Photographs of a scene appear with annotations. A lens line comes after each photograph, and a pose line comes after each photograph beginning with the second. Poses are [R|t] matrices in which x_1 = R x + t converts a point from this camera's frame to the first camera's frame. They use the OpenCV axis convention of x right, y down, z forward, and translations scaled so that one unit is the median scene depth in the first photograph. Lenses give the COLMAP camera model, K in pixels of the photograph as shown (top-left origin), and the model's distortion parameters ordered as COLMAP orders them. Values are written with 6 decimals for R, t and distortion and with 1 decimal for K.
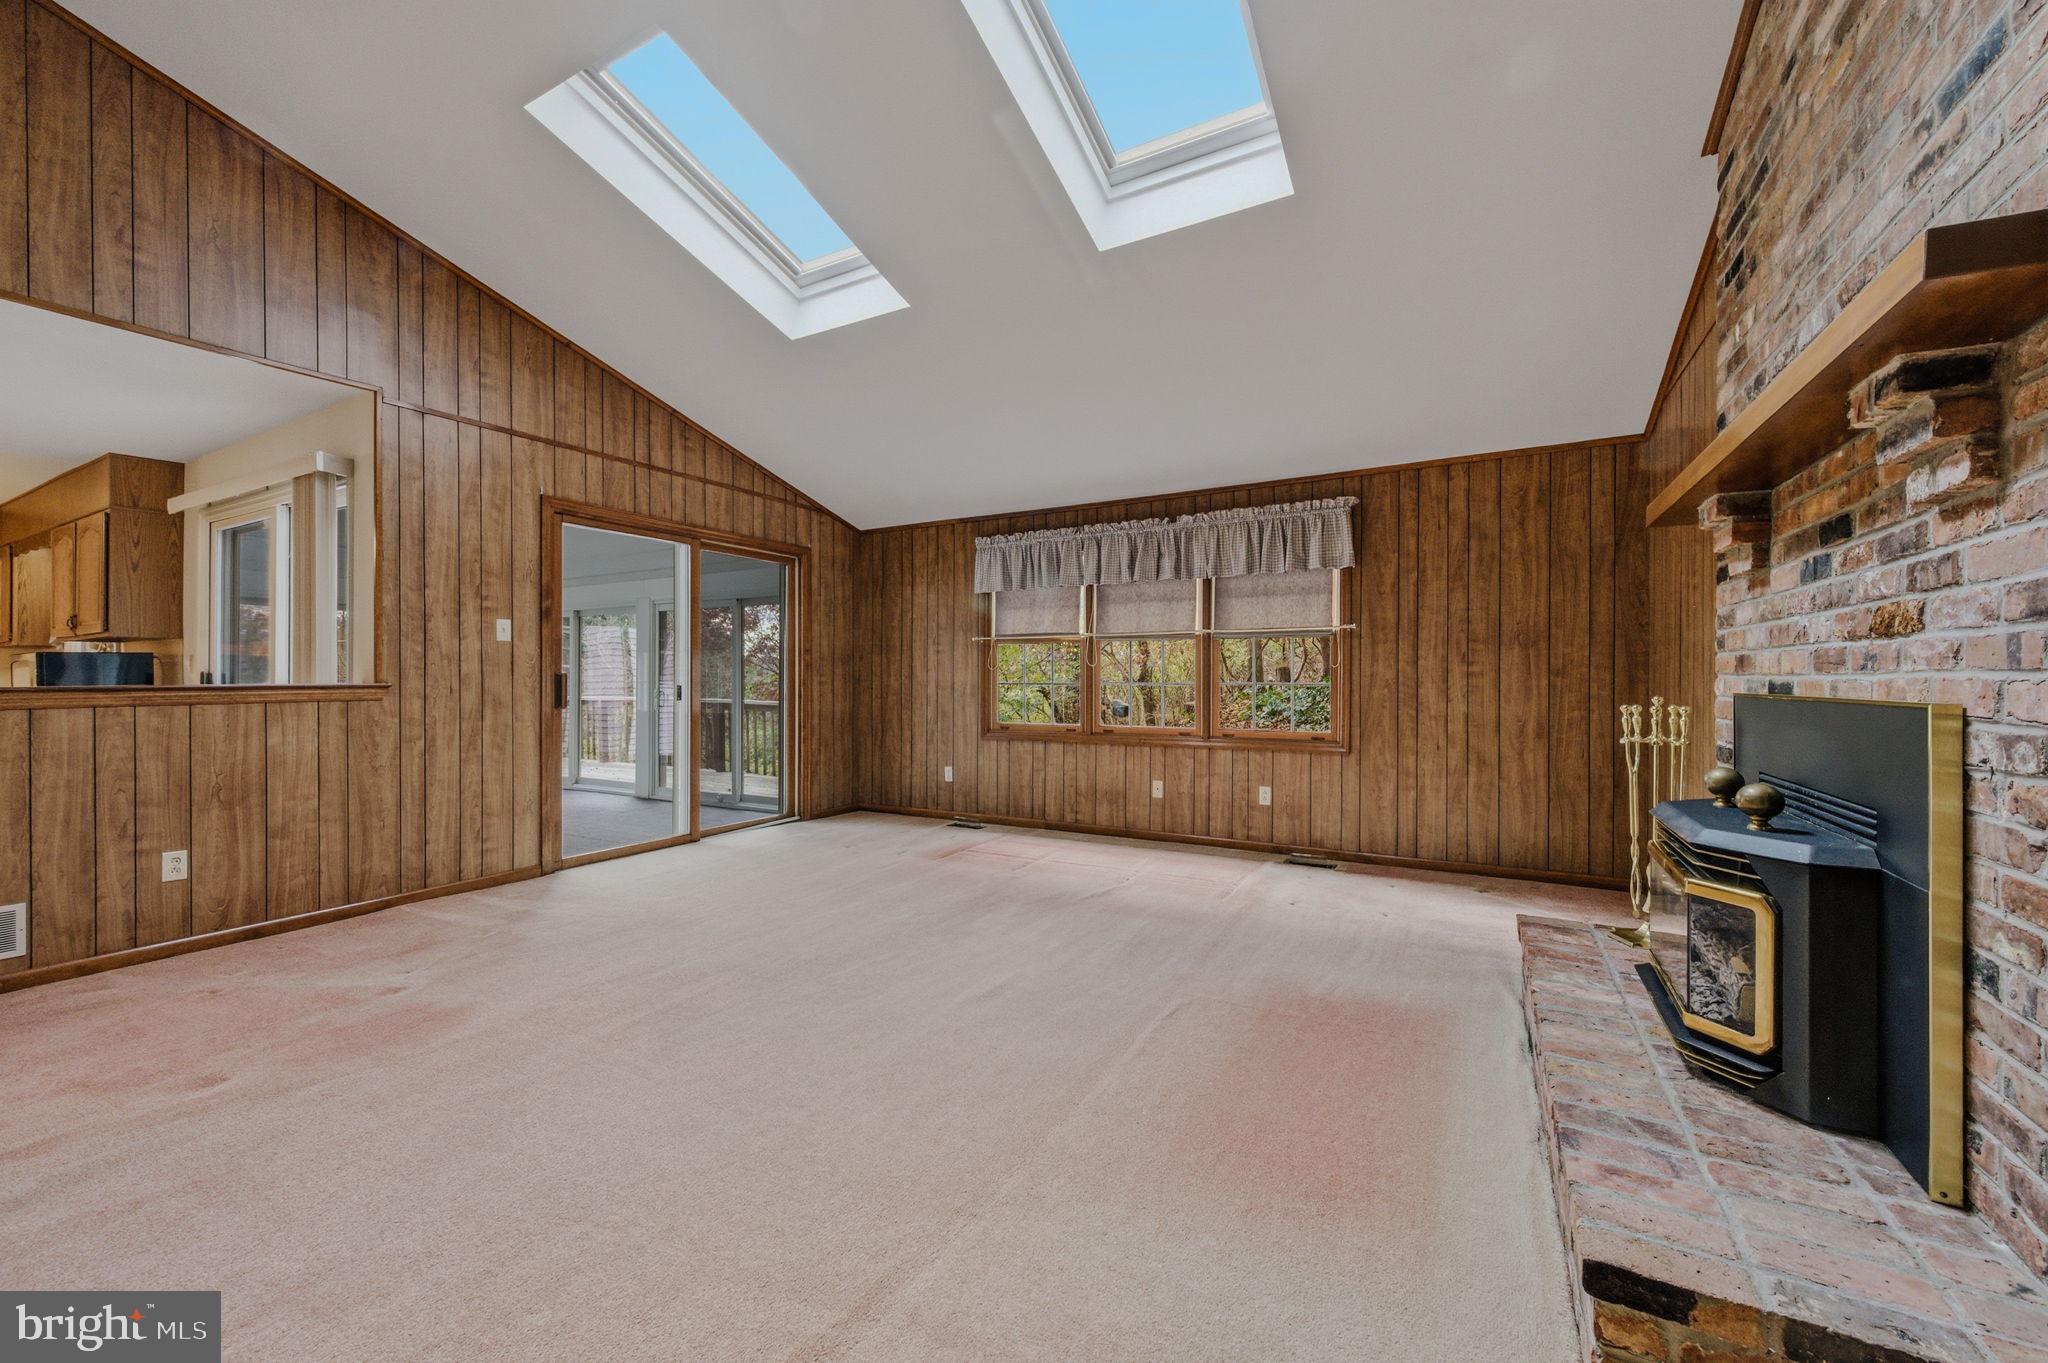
lens RADIAL K [[798.3, 0, 1030.6], [0, 798.3, 685.0], [0, 0, 1]] dist [0.001422, -0.000252]
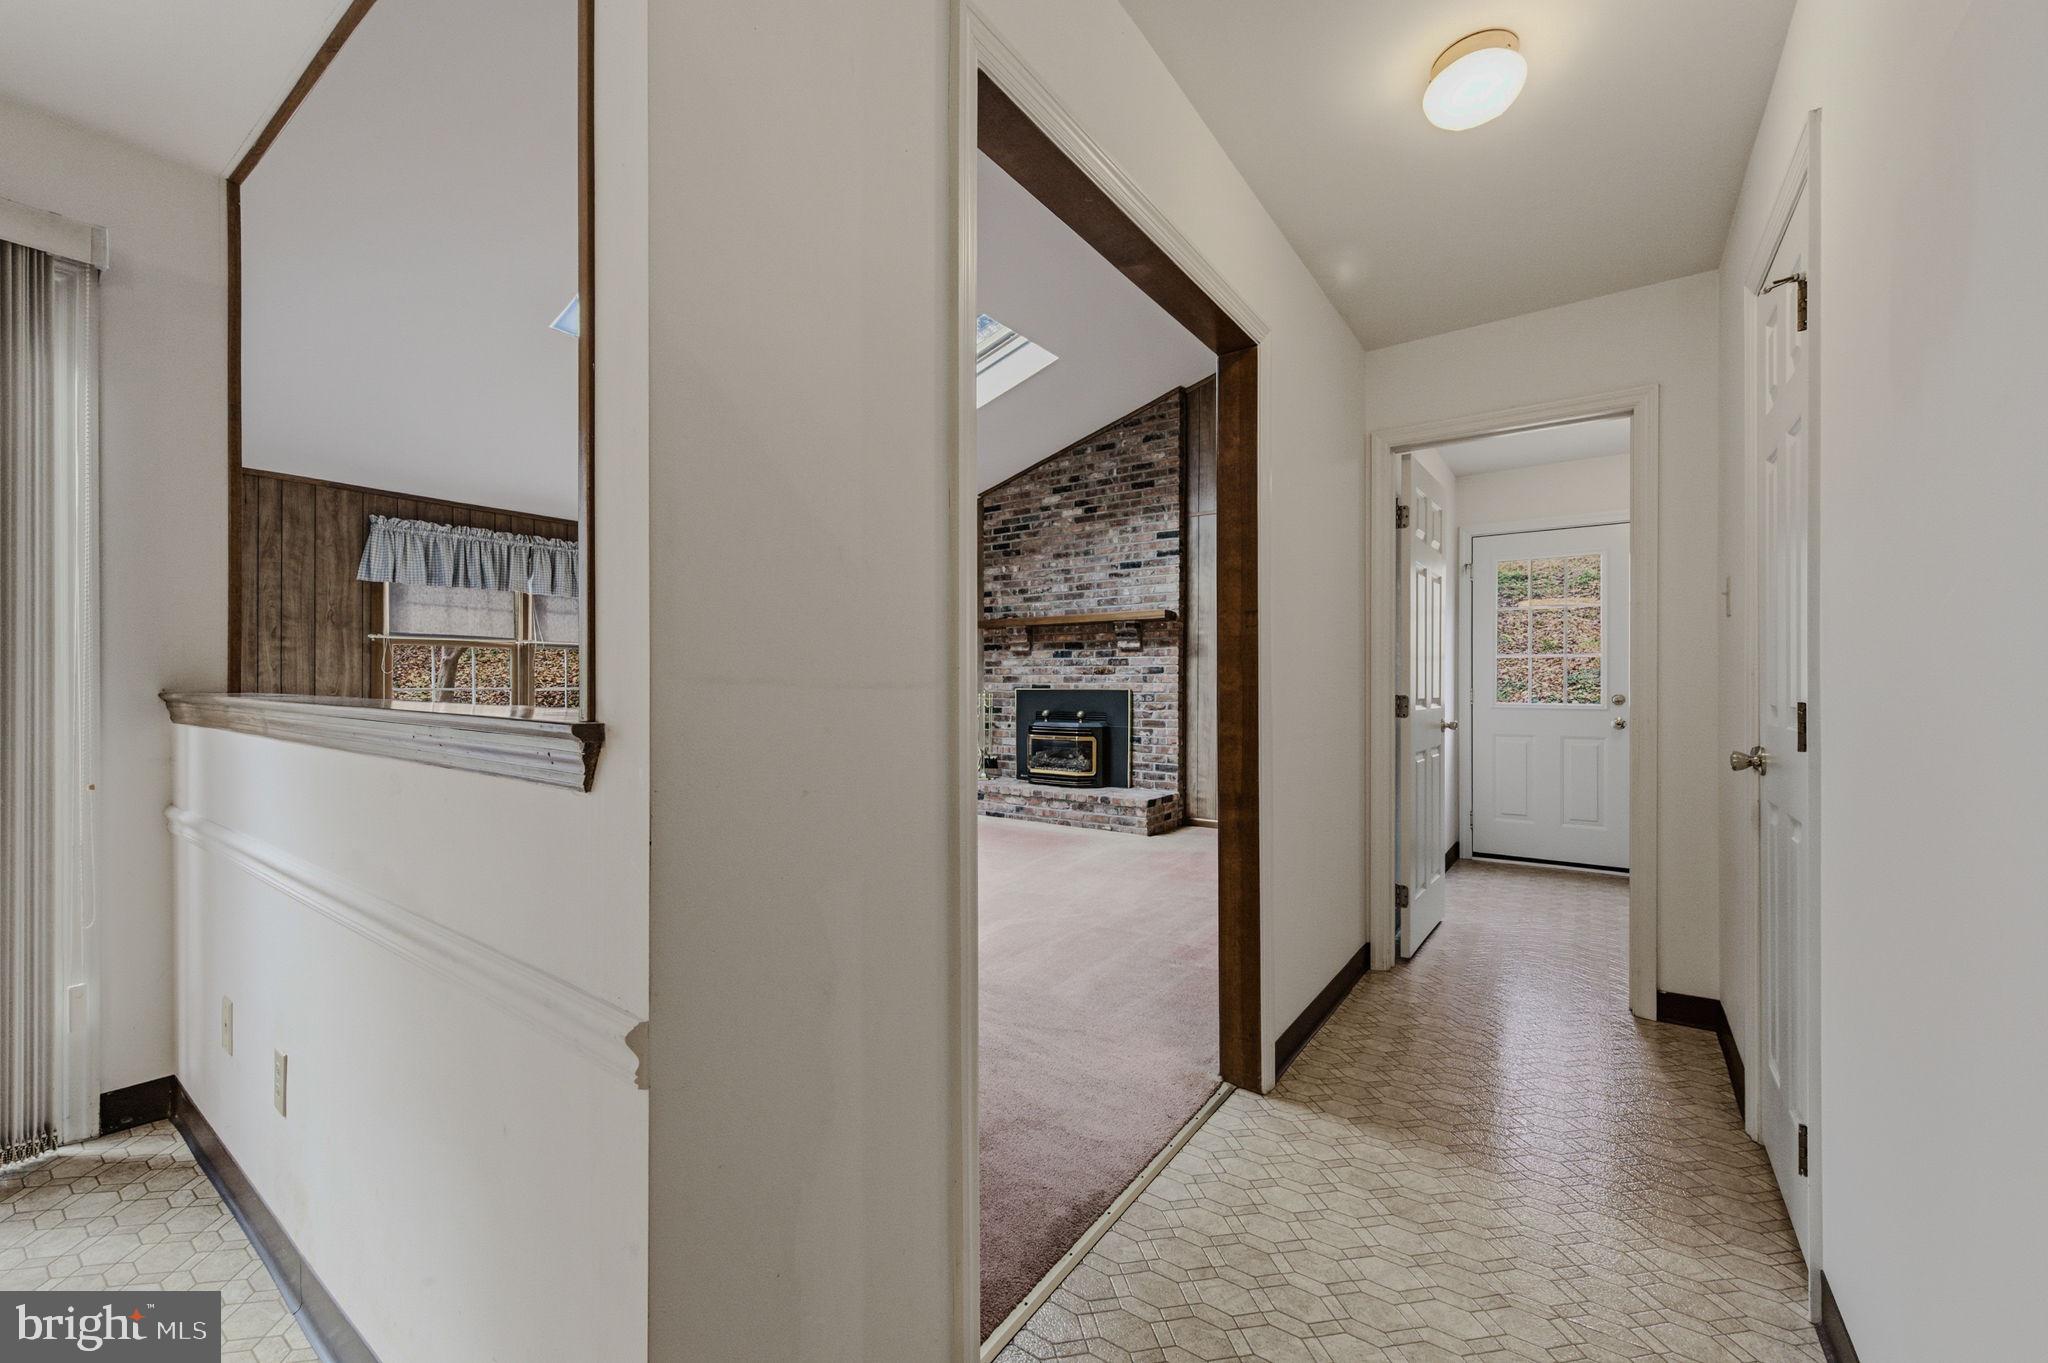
lens RADIAL K [[798.3, 0, 1030.6], [0, 798.3, 685.0], [0, 0, 1]] dist [0.001422, -0.000252]
pose [[0.096751, 0.000617, 0.995308, -1.254569], [0.008597, 0.999962, -0.001456, 0.000163], [-0.995271, 0.008697, 0.096742, 0.362445]]
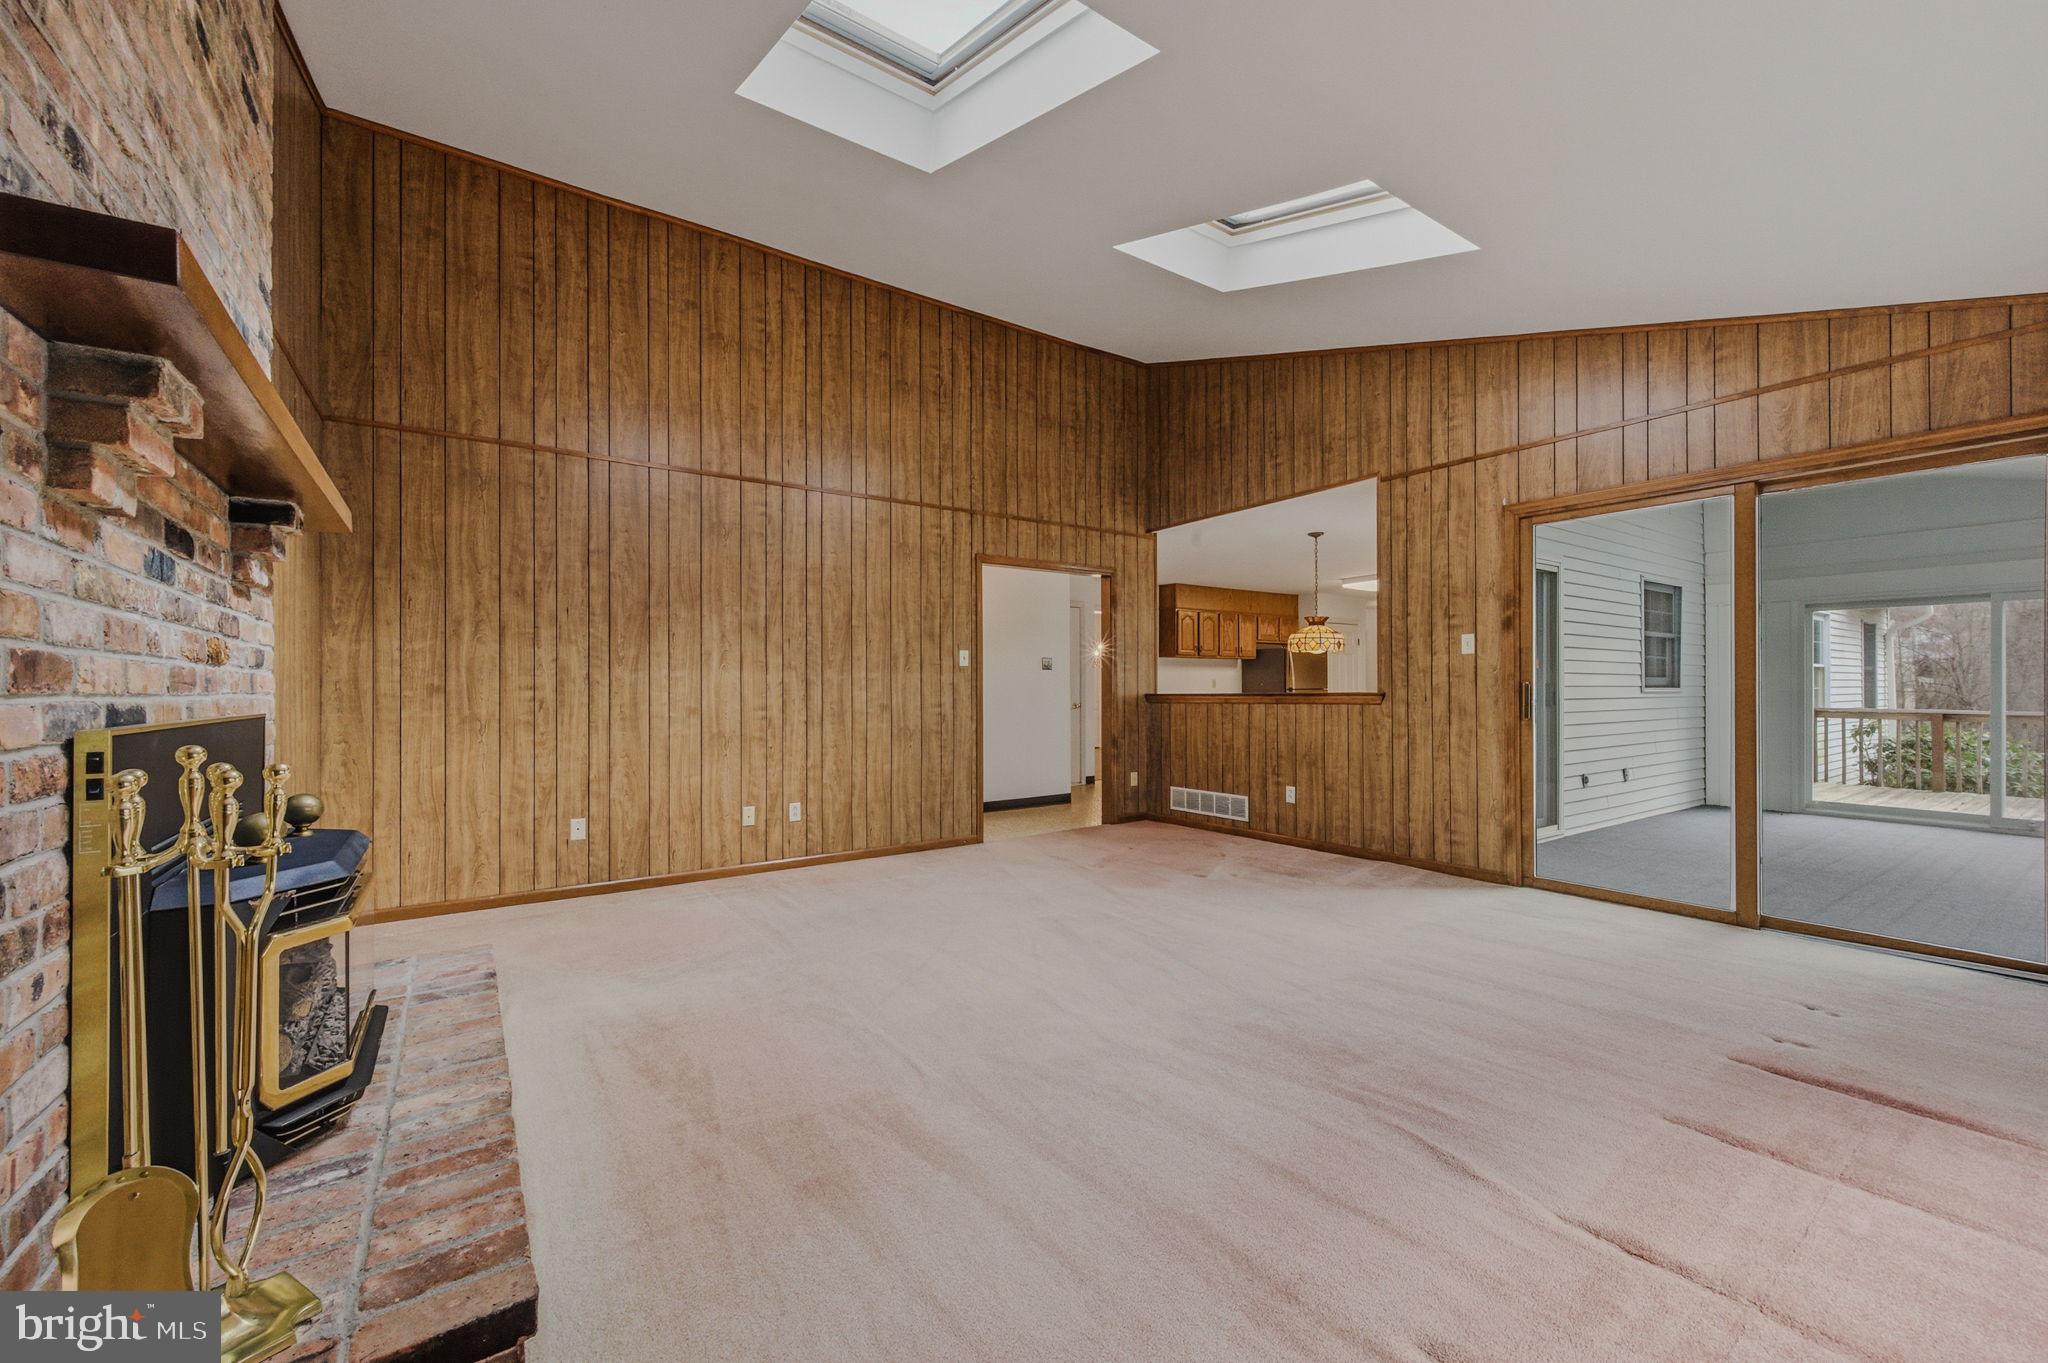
lens RADIAL K [[798.3, 0, 1030.6], [0, 798.3, 685.0], [0, 0, 1]] dist [0.001422, -0.000252]
pose [[-0.432064, -0.001262, -0.901842, 0.625279], [-0.001753, 0.999998, -0.000560, -0.011940], [0.901841, 0.001339, -0.432066, 1.010833]]
